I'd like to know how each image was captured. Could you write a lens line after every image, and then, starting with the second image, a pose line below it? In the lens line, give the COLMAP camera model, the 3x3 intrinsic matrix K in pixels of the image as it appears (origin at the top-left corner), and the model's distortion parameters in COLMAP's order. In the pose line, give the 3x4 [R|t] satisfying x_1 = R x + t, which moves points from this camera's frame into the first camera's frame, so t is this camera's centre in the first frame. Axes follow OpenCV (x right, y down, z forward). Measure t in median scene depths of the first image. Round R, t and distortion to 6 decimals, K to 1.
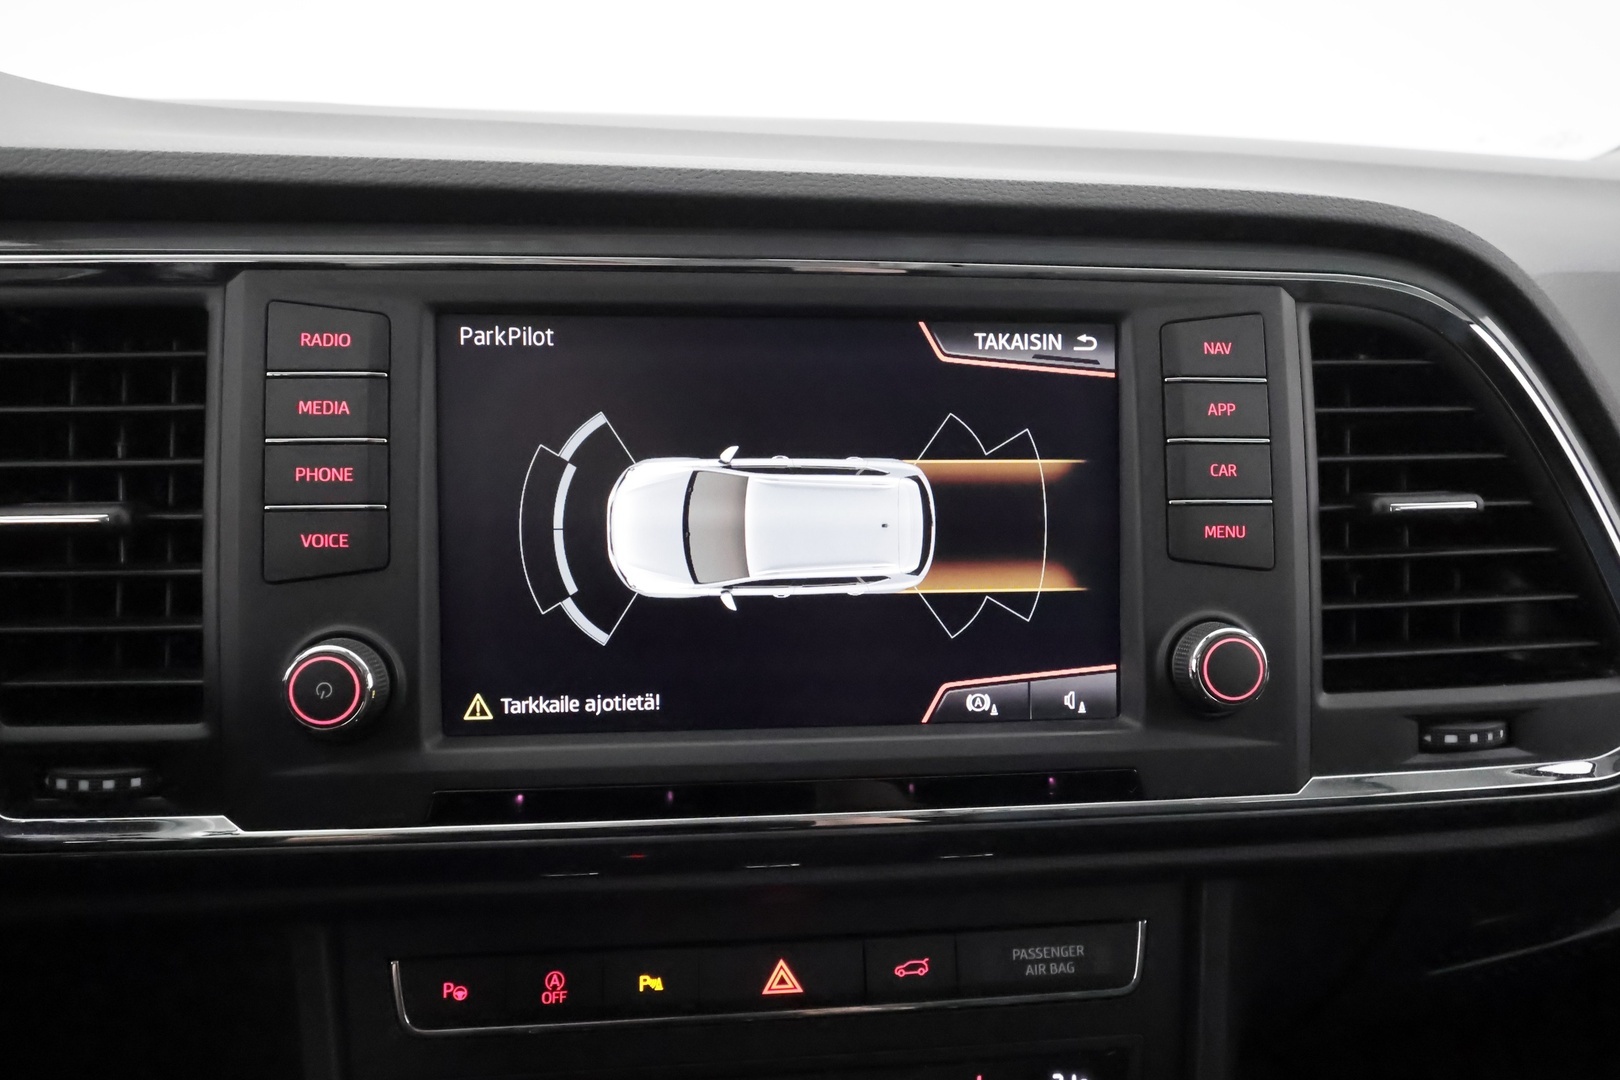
lens RADIAL K [[1079.9, 0, 796.1], [0, 1079.9, 537.3], [0, 0, 1]] dist [-0.000402, 0.007264]
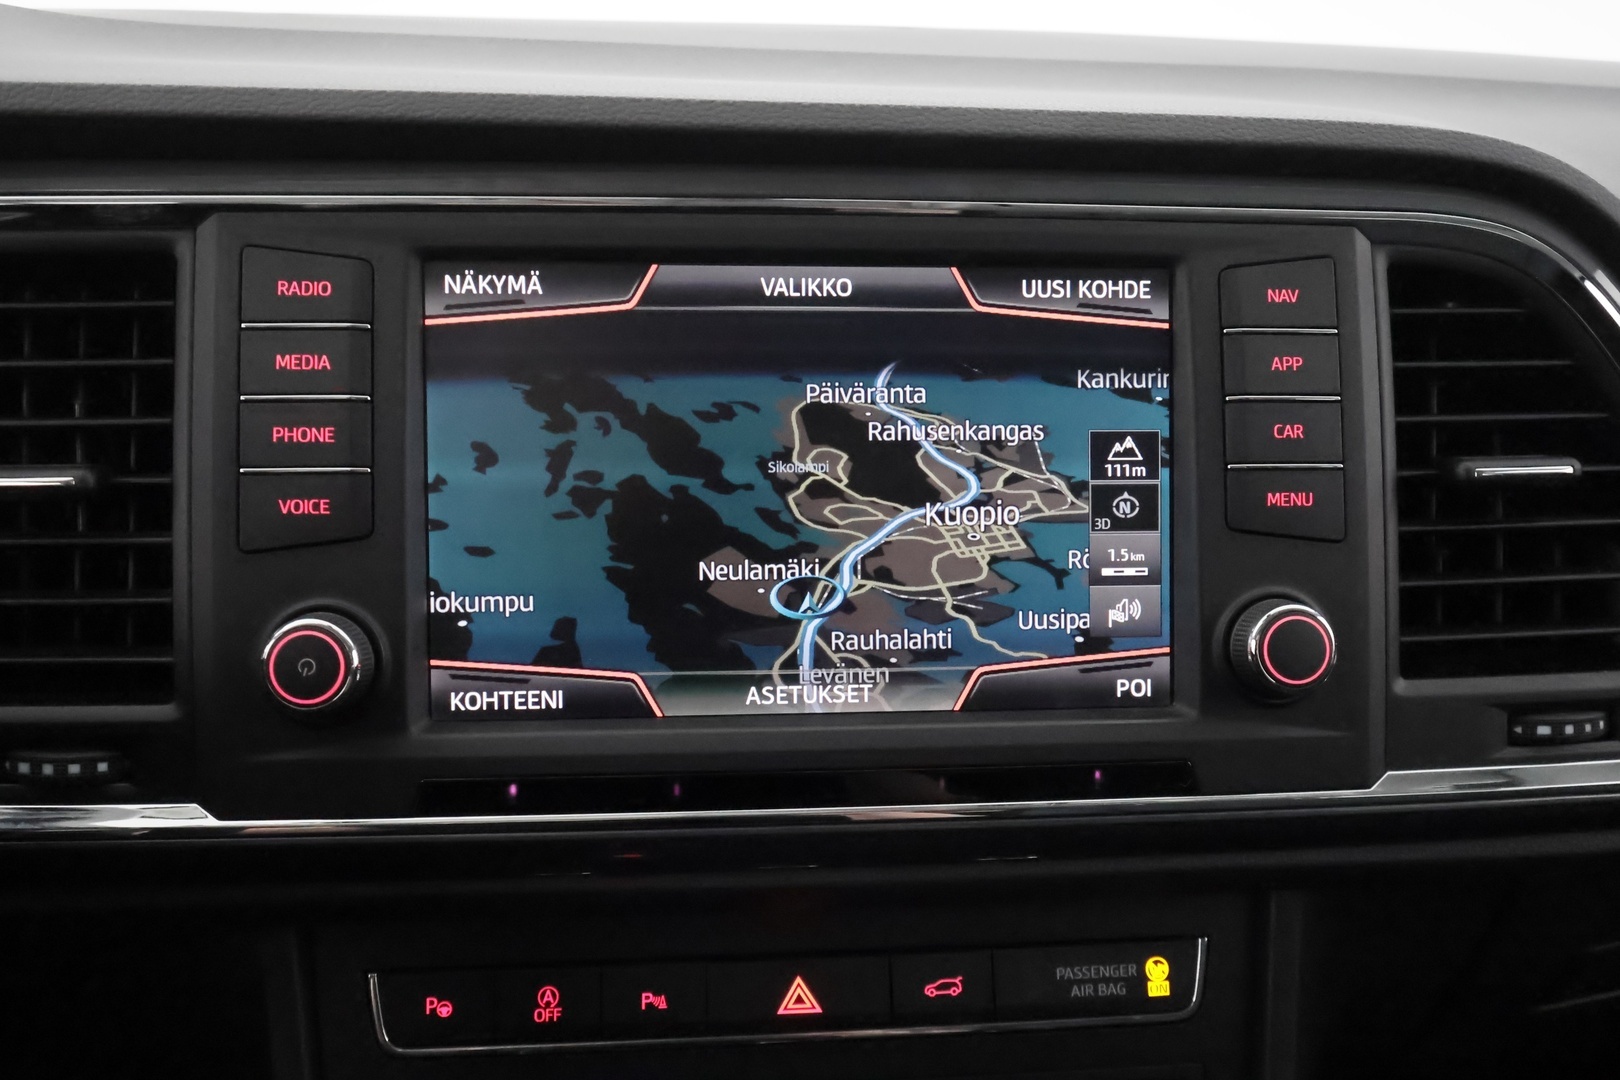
lens RADIAL K [[1335.0, 0, 795.9], [0, 1335.0, 543.4], [0, 0, 1]] dist [-0.000624, 0.016094]
pose [[0.999907, 0.000679, -0.013629, -0.000912], [-0.000556, 0.999959, 0.009002, 0.021843], [0.013635, -0.008994, 0.999867, -0.121715]]
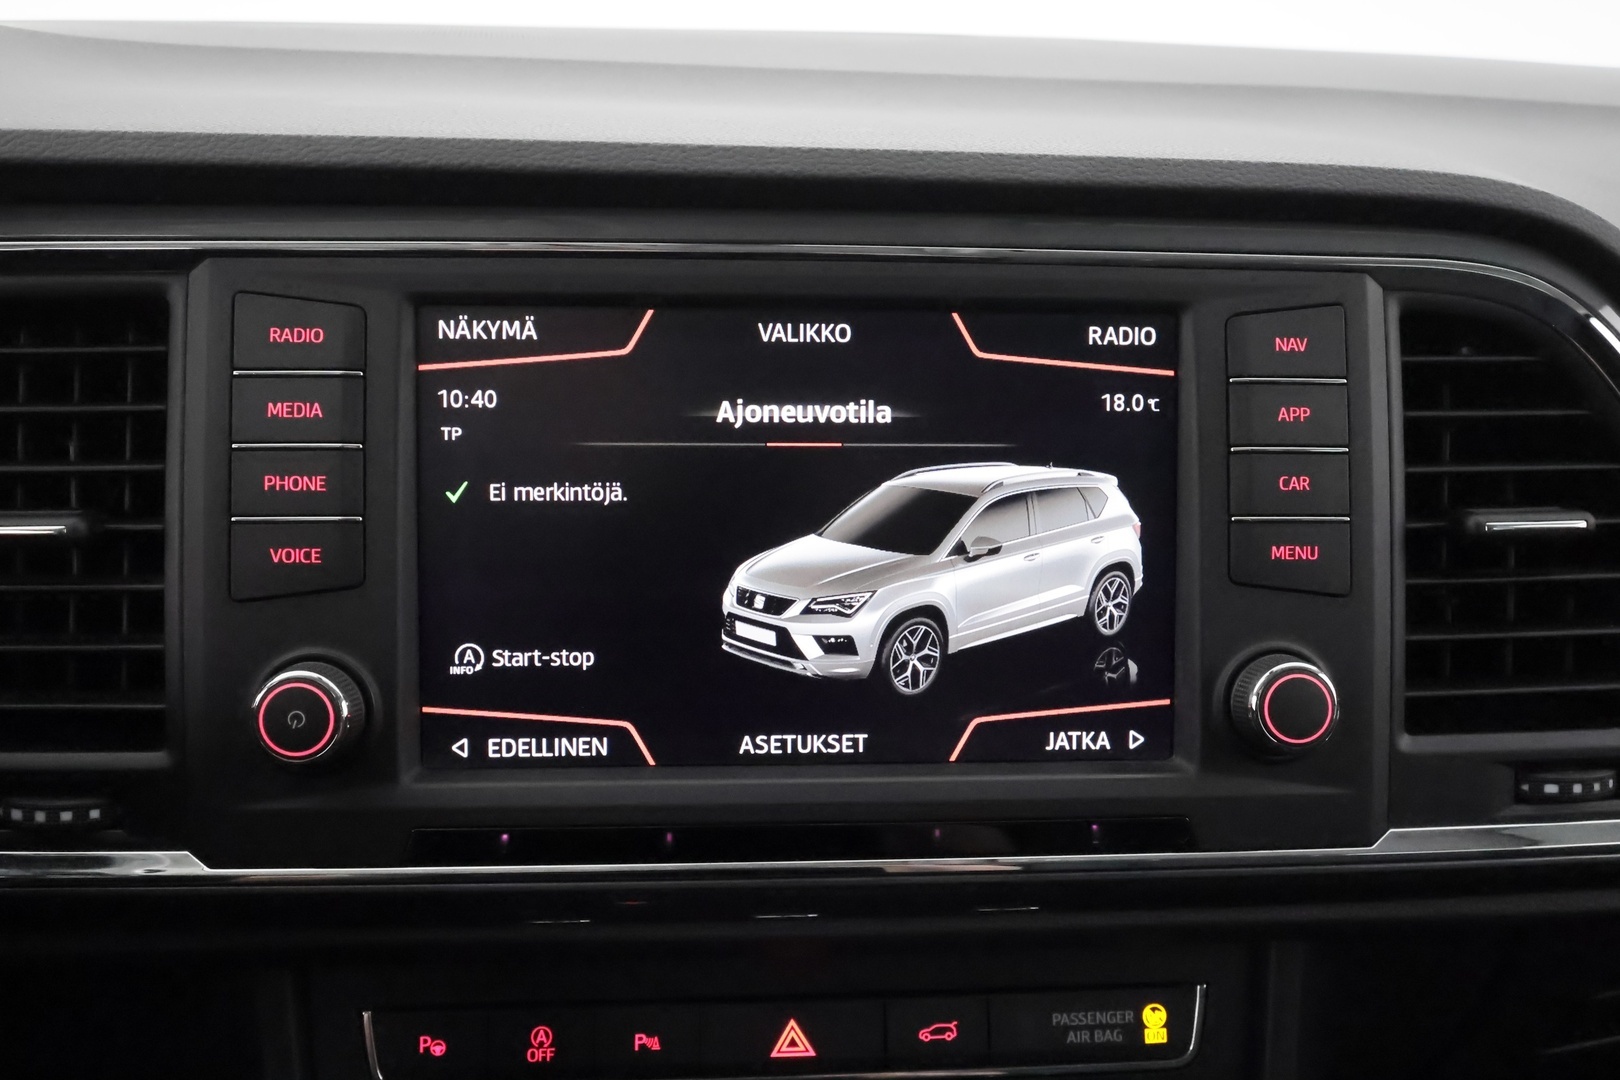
lens RADIAL K [[1335.0, 0, 792.3], [0, 1335.0, 544.2], [0, 0, 1]] dist [-0.000624, 0.016094]
pose [[0.999465, 0.010800, -0.030861, 0.018095], [-0.009950, 0.999571, 0.027550, -0.037864], [0.031146, -0.027228, 0.999144, -0.108157]]
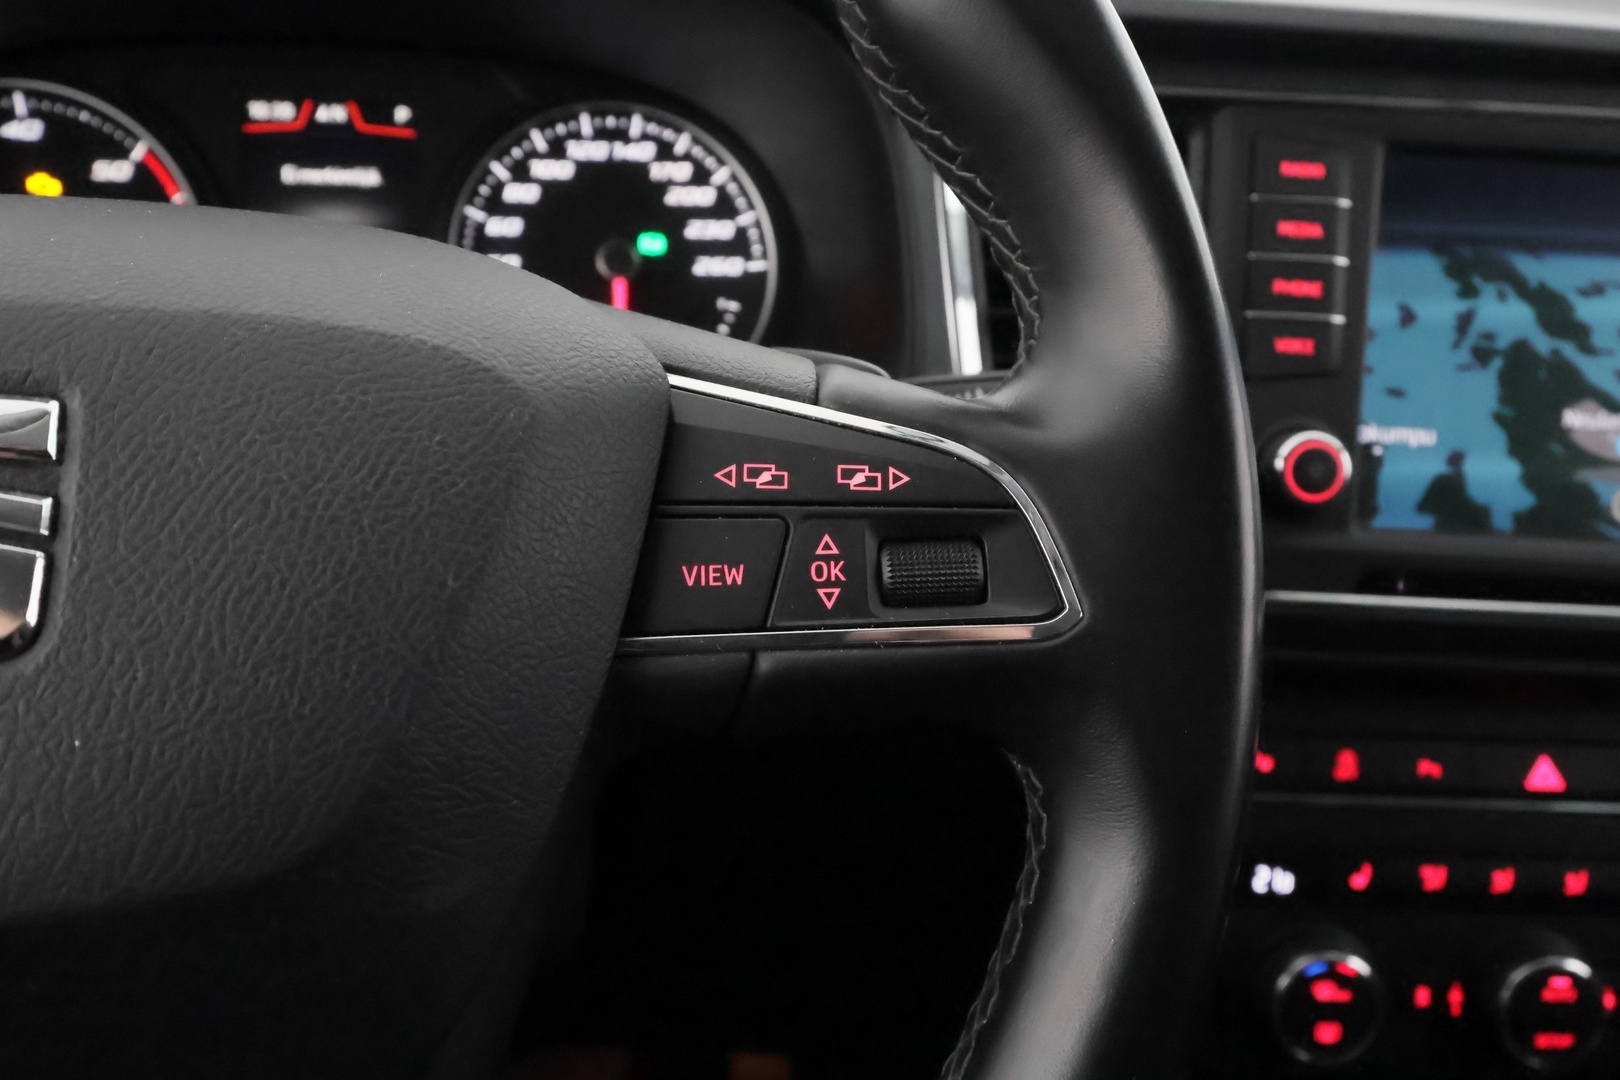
lens RADIAL K [[1335.0, 0, 809.0], [0, 1335.0, 540.8], [0, 0, 1]] dist [-0.000624, 0.016094]
pose [[0.997673, 0.060619, -0.031218, -0.812232], [-0.058015, 0.995227, 0.078474, 0.116082], [0.035826, -0.076480, 0.996427, -0.416103]]
